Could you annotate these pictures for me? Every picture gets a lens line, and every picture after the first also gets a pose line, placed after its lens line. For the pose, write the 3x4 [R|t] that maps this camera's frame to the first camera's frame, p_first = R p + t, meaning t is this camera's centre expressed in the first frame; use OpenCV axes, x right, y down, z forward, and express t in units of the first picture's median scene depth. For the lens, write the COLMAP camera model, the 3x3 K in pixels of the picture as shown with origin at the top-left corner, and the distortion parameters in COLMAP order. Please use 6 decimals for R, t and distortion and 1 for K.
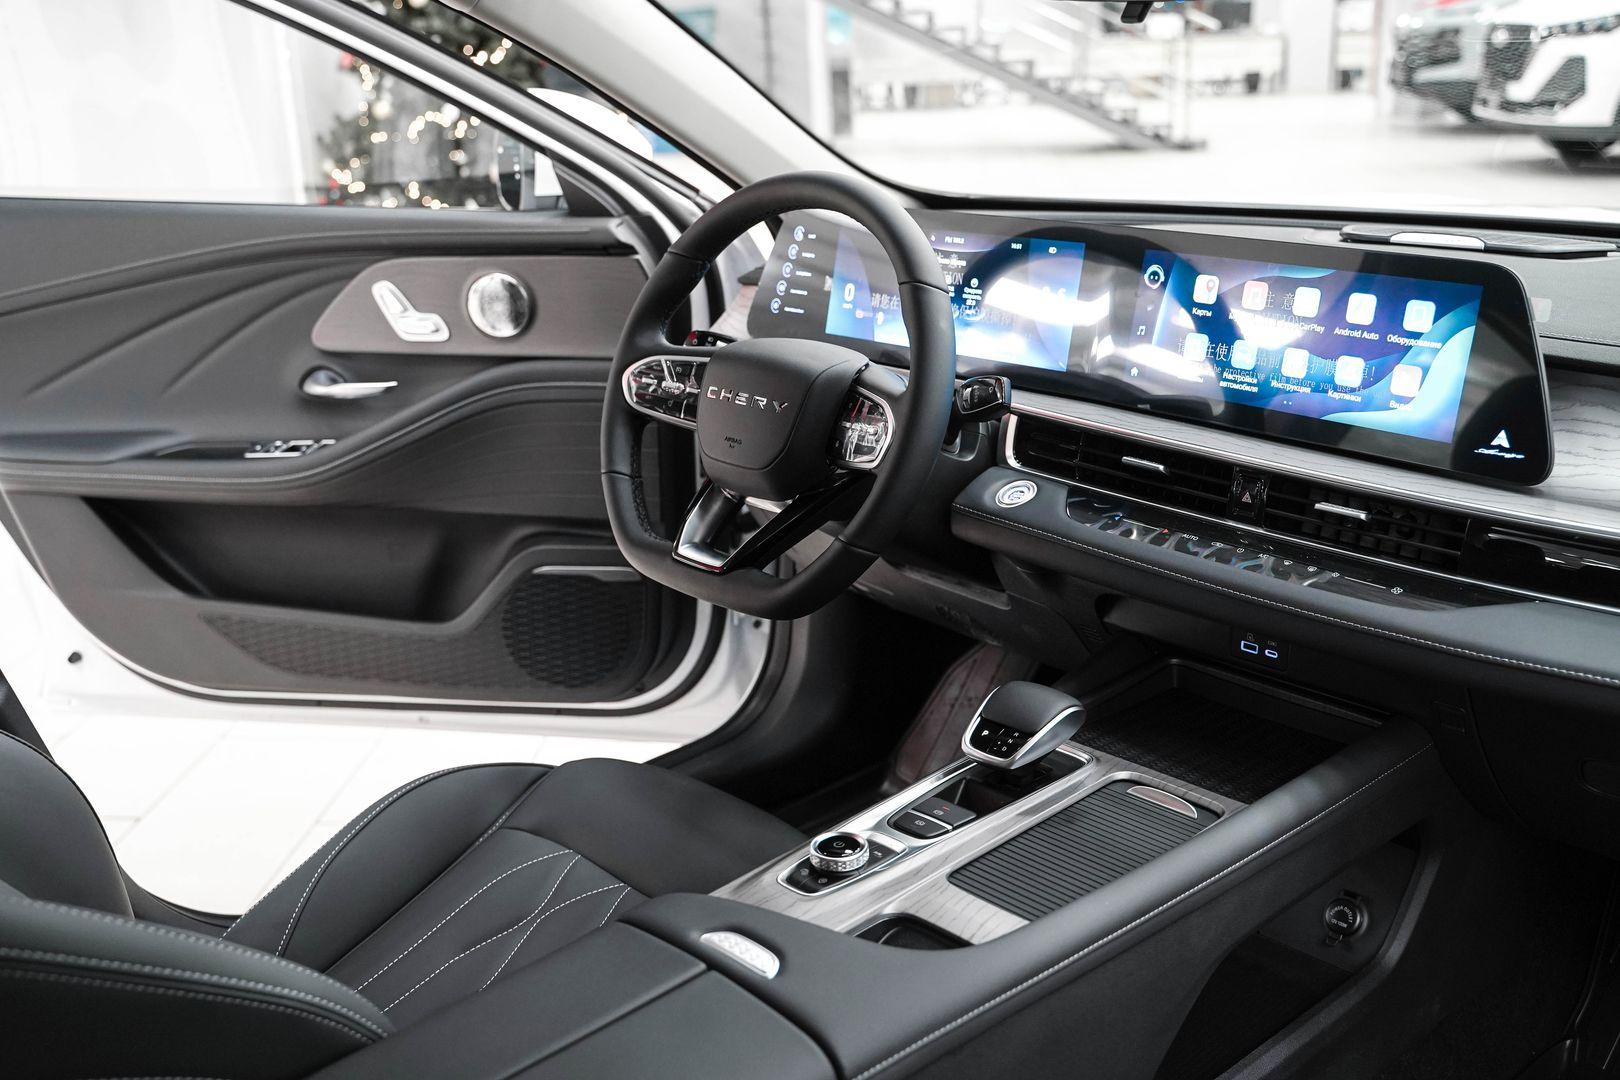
lens RADIAL K [[1581.1, 0, 805.8], [0, 1581.1, 528.8], [0, 0, 1]] dist [-0.071655, 0.131643]
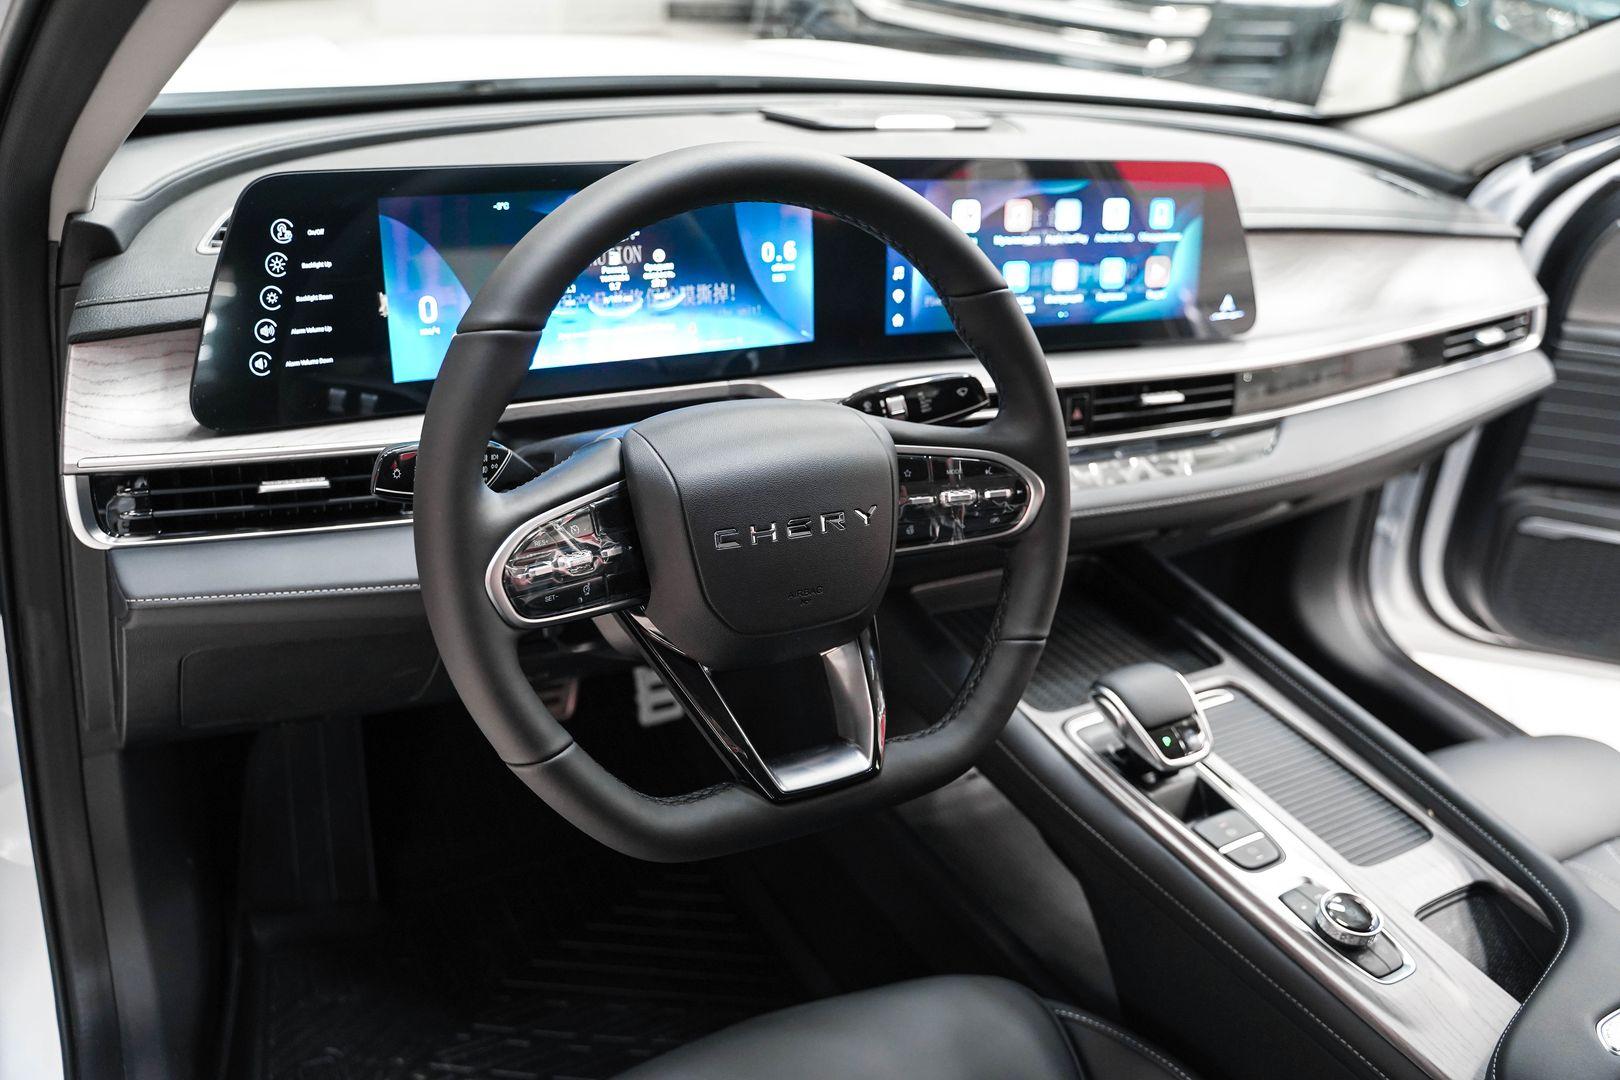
lens RADIAL K [[1306.2, 0, 805.3], [0, 1306.2, 535.7], [0, 0, 1]] dist [-0.119125, 0.107622]
pose [[0.249282, -0.410809, 0.876980, -0.483712], [0.189655, 0.908742, 0.371778, -0.264670], [-0.949679, 0.073646, 0.304445, 0.814006]]
